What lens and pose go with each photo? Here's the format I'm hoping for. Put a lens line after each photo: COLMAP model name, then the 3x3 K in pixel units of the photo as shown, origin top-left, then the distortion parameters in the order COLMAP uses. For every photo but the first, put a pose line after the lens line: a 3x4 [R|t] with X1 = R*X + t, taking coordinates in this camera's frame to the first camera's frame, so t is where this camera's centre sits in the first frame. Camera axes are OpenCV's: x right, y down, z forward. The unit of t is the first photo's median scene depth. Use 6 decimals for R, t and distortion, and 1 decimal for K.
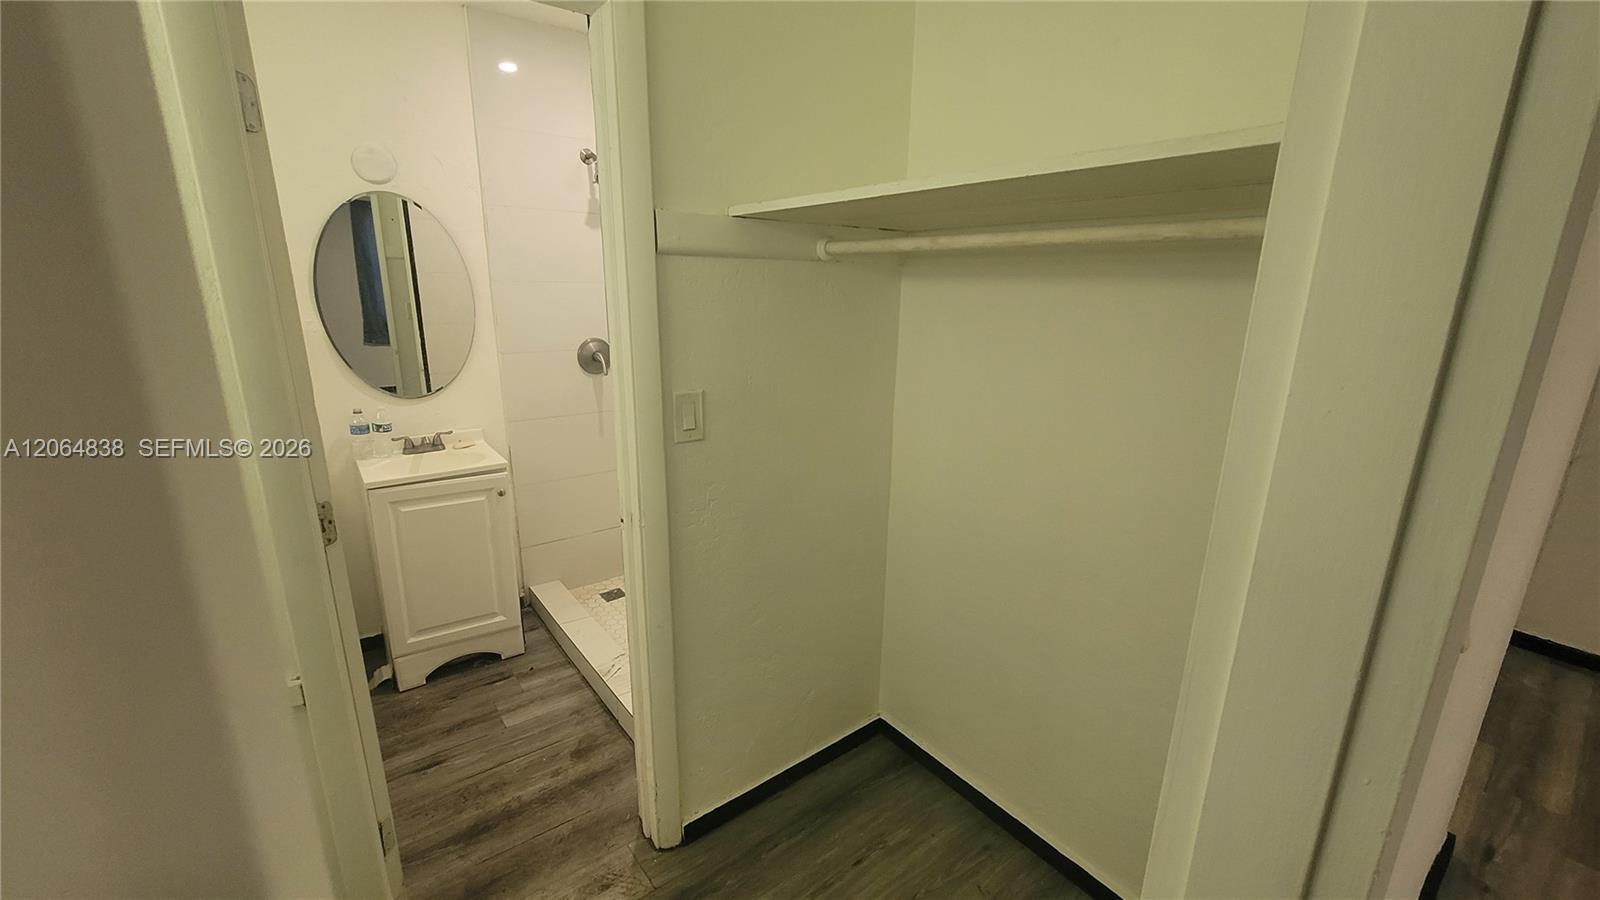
lens RADIAL K [[654.6, 0, 800.9], [0, 654.6, 455.8], [0, 0, 1]] dist [-0.000176, 0.000357]
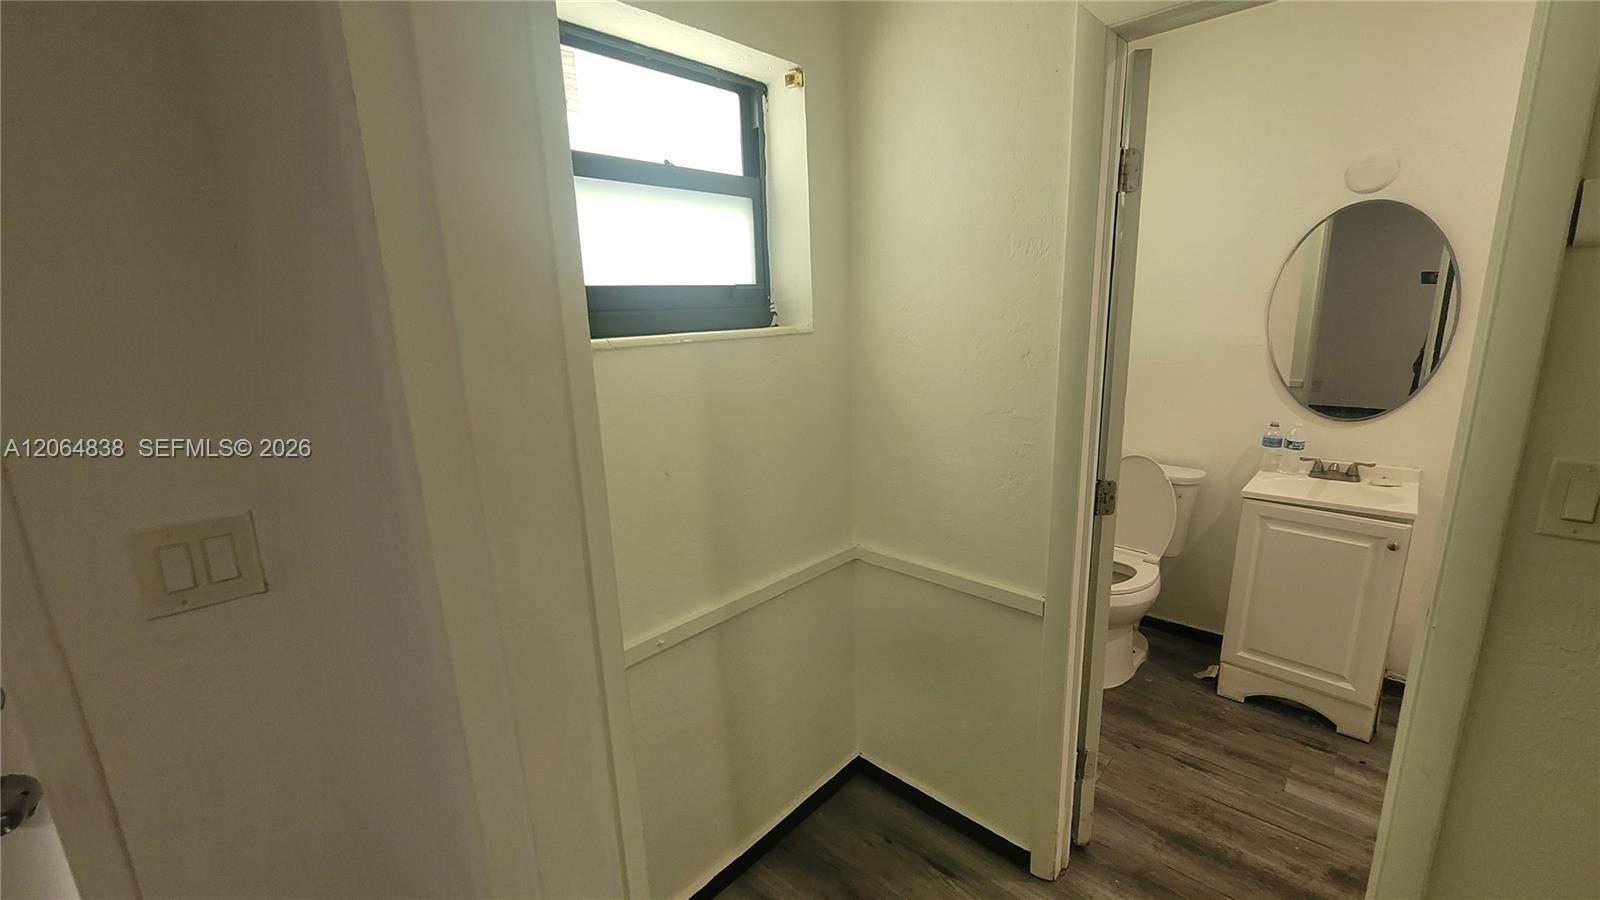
lens RADIAL K [[654.6, 0, 803.8], [0, 654.6, 453.2], [0, 0, 1]] dist [-0.000176, 0.000357]
pose [[0.165993, 0.195741, -0.966505, 0.203651], [-0.216464, 0.963430, 0.157942, -0.027761], [0.962076, 0.182997, 0.202294, 0.096001]]
